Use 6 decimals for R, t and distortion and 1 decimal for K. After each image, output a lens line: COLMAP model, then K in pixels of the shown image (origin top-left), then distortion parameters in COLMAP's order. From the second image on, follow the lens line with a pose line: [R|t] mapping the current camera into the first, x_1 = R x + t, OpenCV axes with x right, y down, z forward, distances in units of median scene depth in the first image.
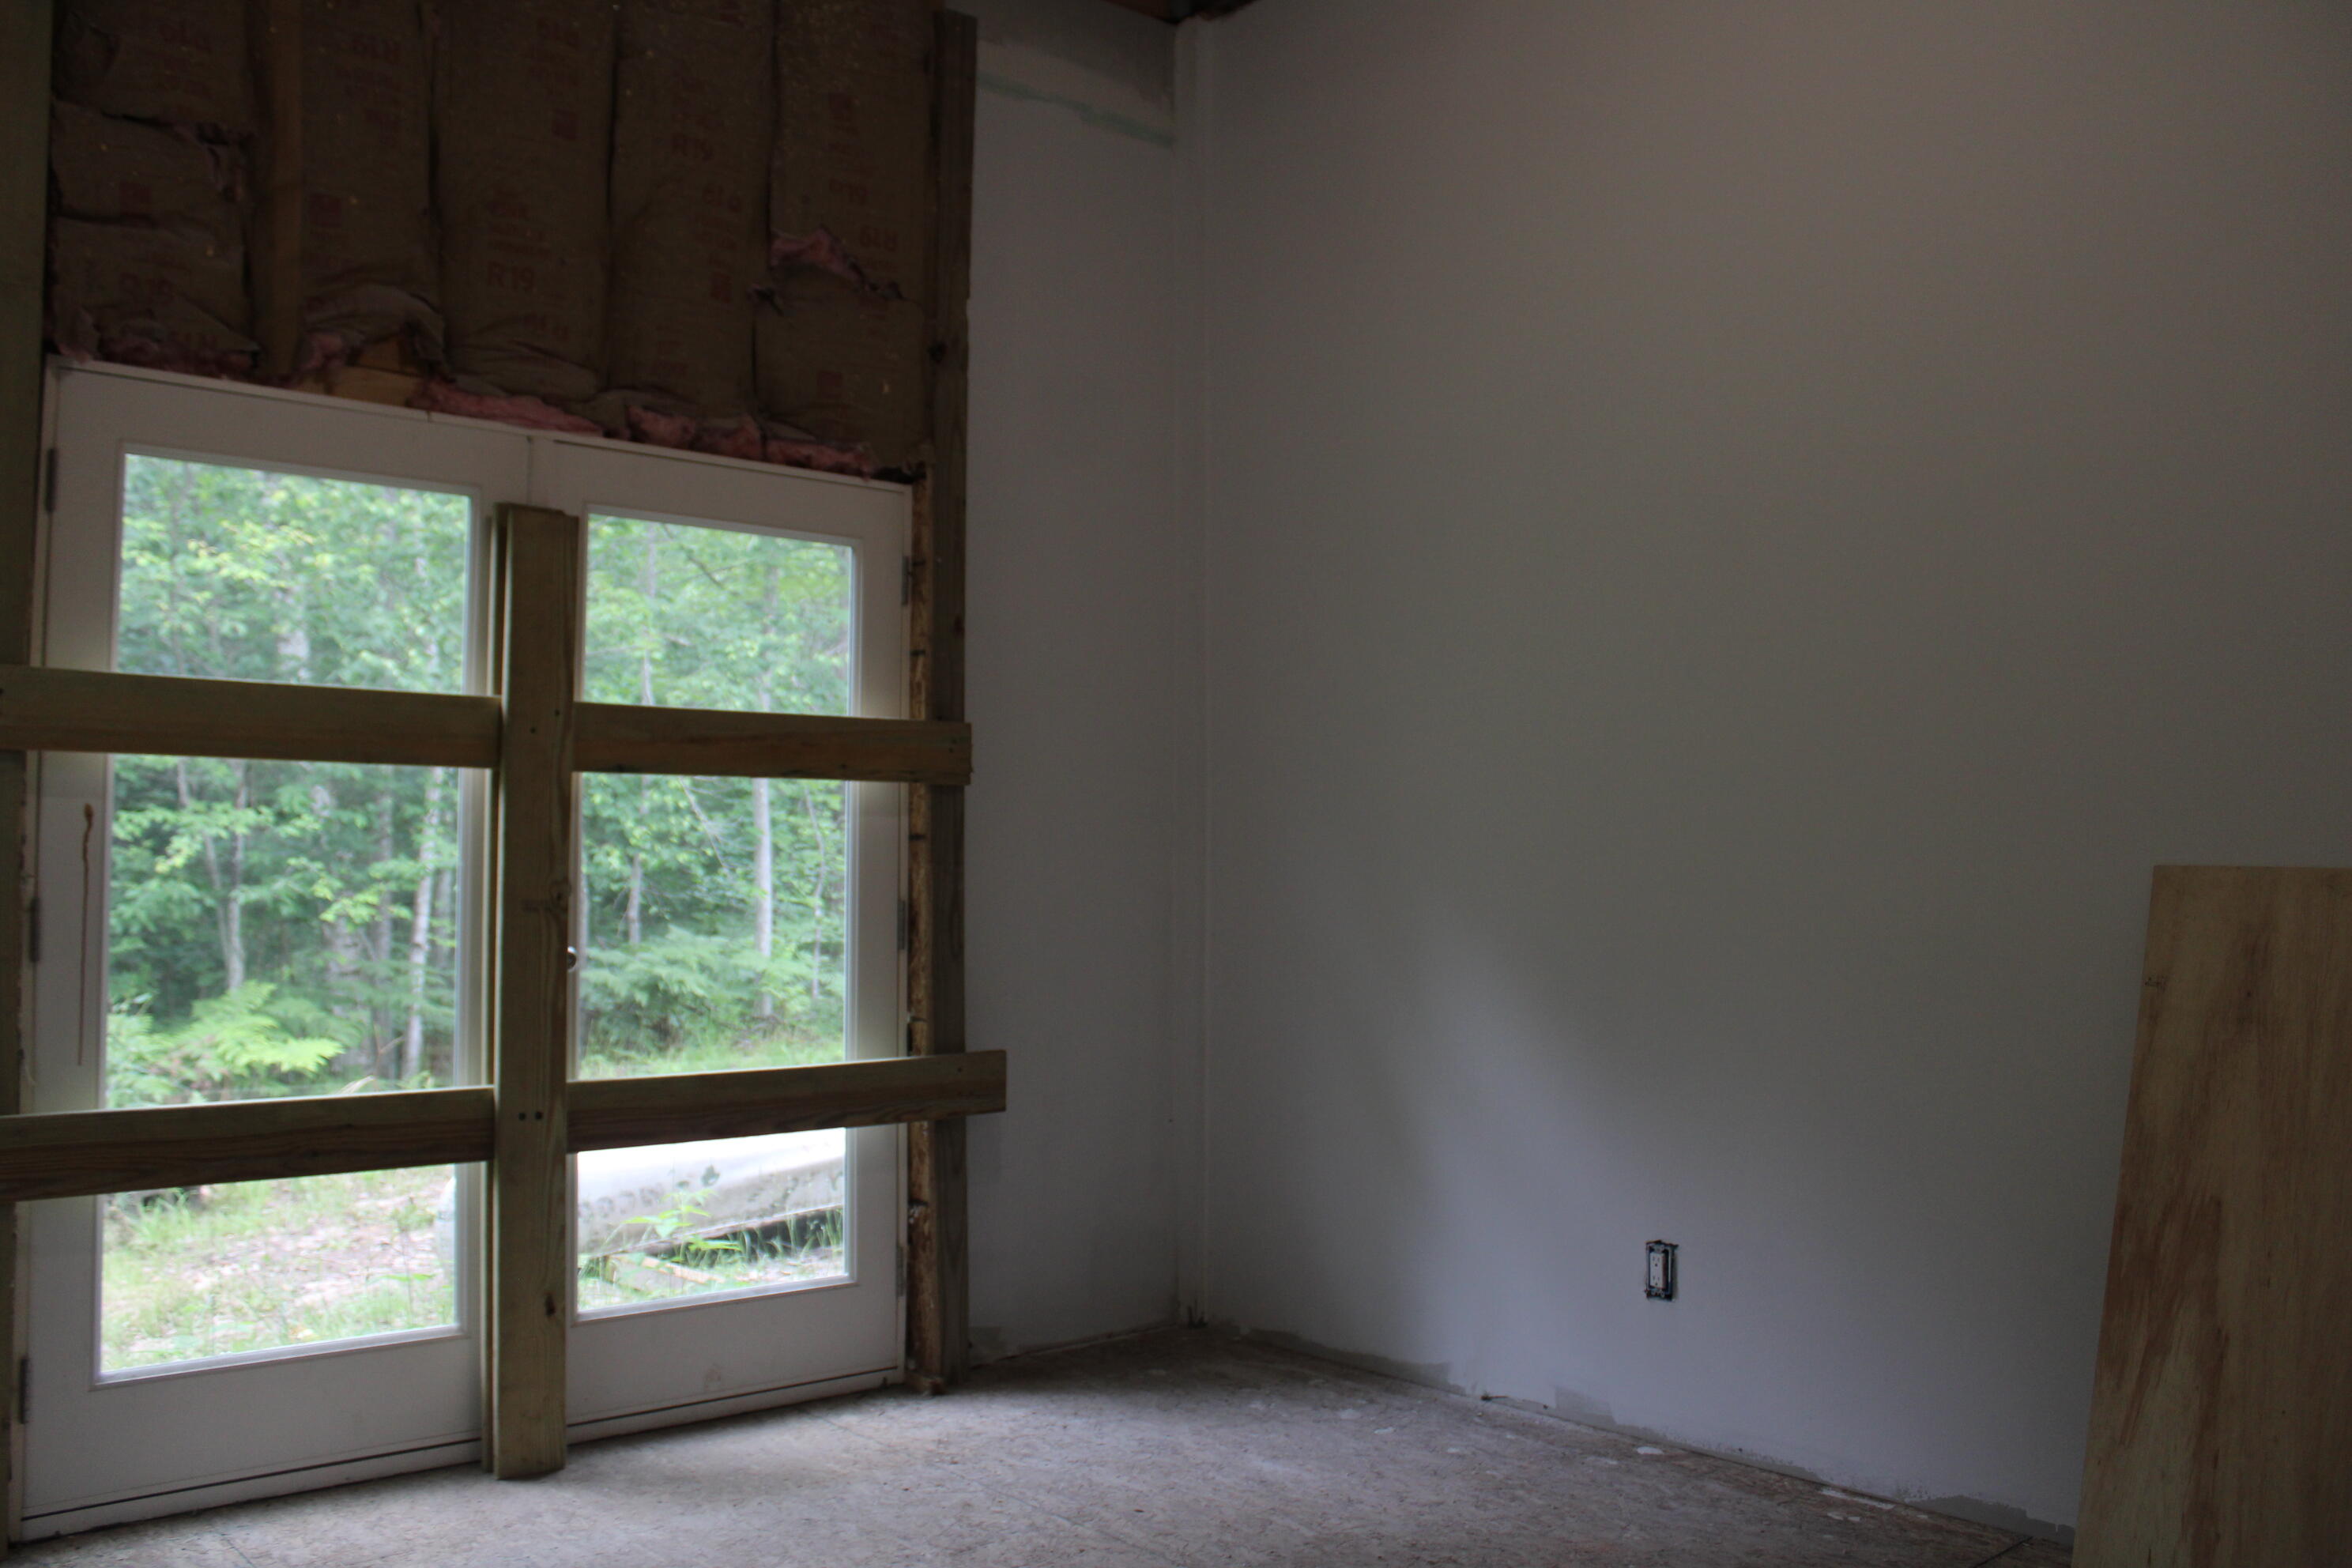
lens RADIAL K [[1970.6, 0, 1171.3], [0, 1970.6, 777.0], [0, 0, 1]] dist [-0.169565, 0.156535]
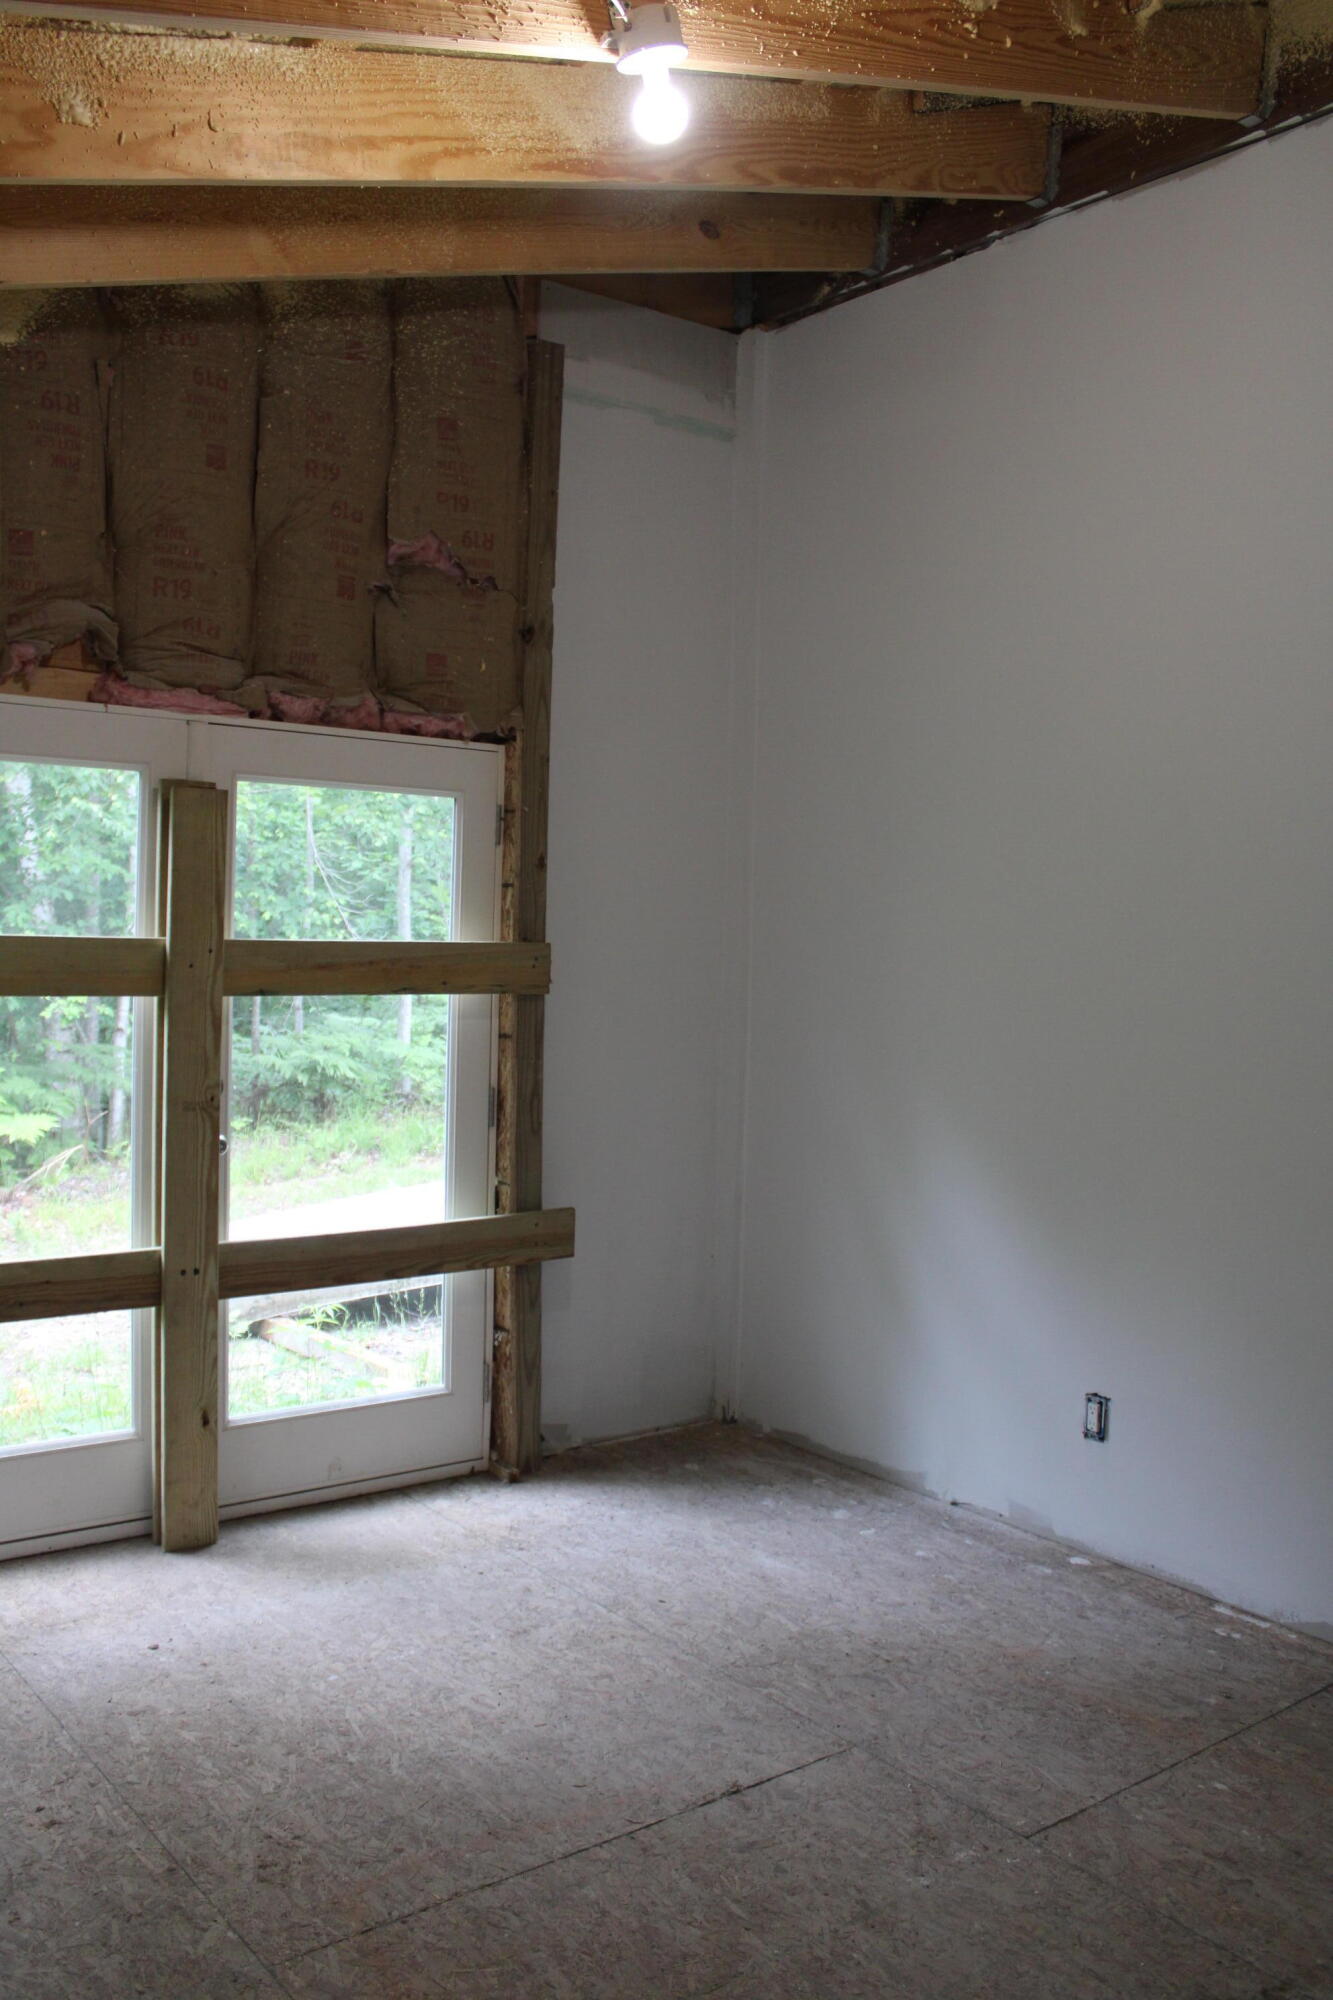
lens RADIAL K [[1675.7, 0, 649.7], [0, 1675.7, 1000.1], [0, 0, 1]] dist [-0.169565, 0.156535]
pose [[0.997527, 0.024980, -0.065691, 0.031394], [-0.019345, 0.996189, 0.085054, -0.090358], [0.067565, -0.083573, 0.994208, -0.033847]]
